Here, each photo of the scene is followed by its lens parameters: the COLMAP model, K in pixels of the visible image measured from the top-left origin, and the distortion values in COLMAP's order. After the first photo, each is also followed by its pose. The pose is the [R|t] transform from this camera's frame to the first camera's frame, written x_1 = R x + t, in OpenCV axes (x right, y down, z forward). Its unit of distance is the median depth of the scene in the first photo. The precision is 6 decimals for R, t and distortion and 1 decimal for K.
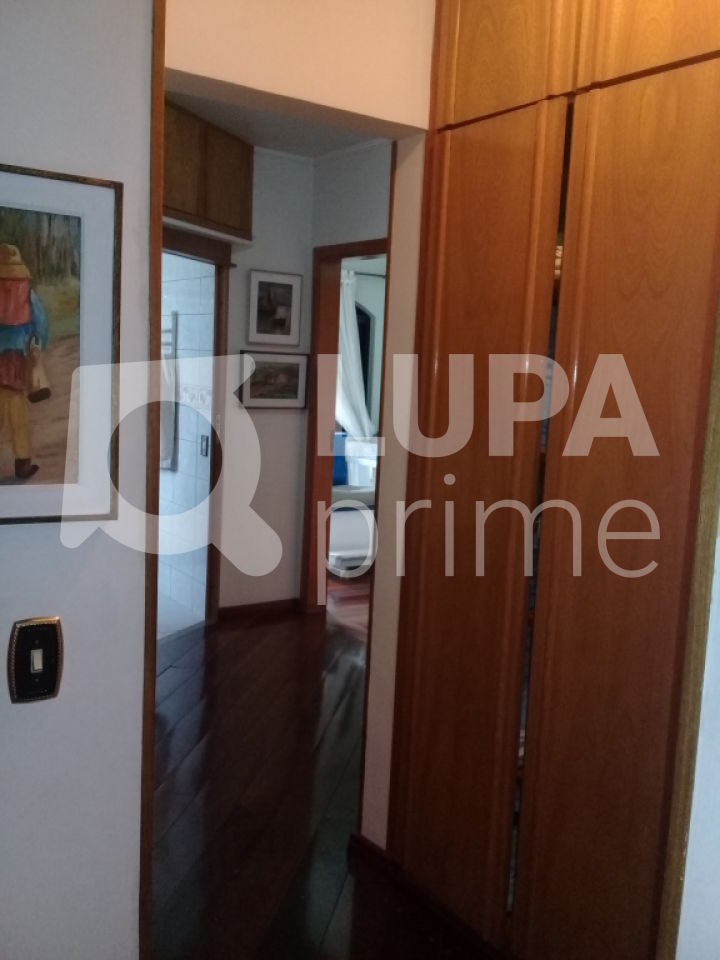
lens RADIAL K [[864.5, 0, 362.9], [0, 864.5, 481.8], [0, 0, 1]] dist [0.062903, -0.150487]
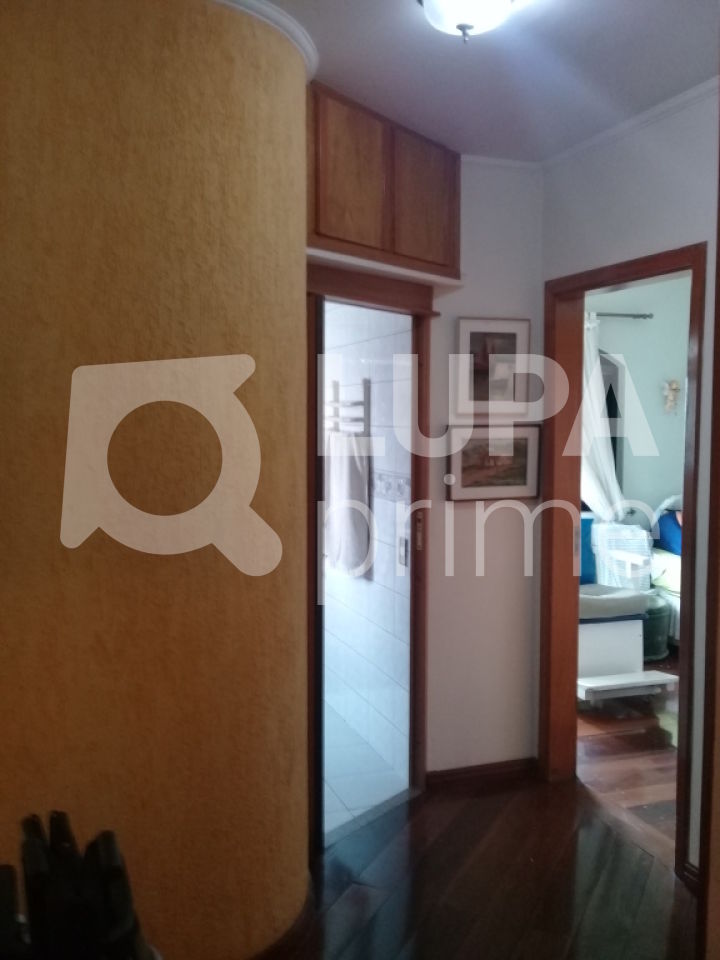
lens RADIAL K [[864.5, 0, 353.5], [0, 864.5, 479.7], [0, 0, 1]] dist [0.062903, -0.150487]
pose [[0.960896, -0.030830, -0.275187, -0.014607], [0.012604, 0.997622, -0.067759, -0.053566], [0.276622, 0.061641, 0.959000, 0.258064]]
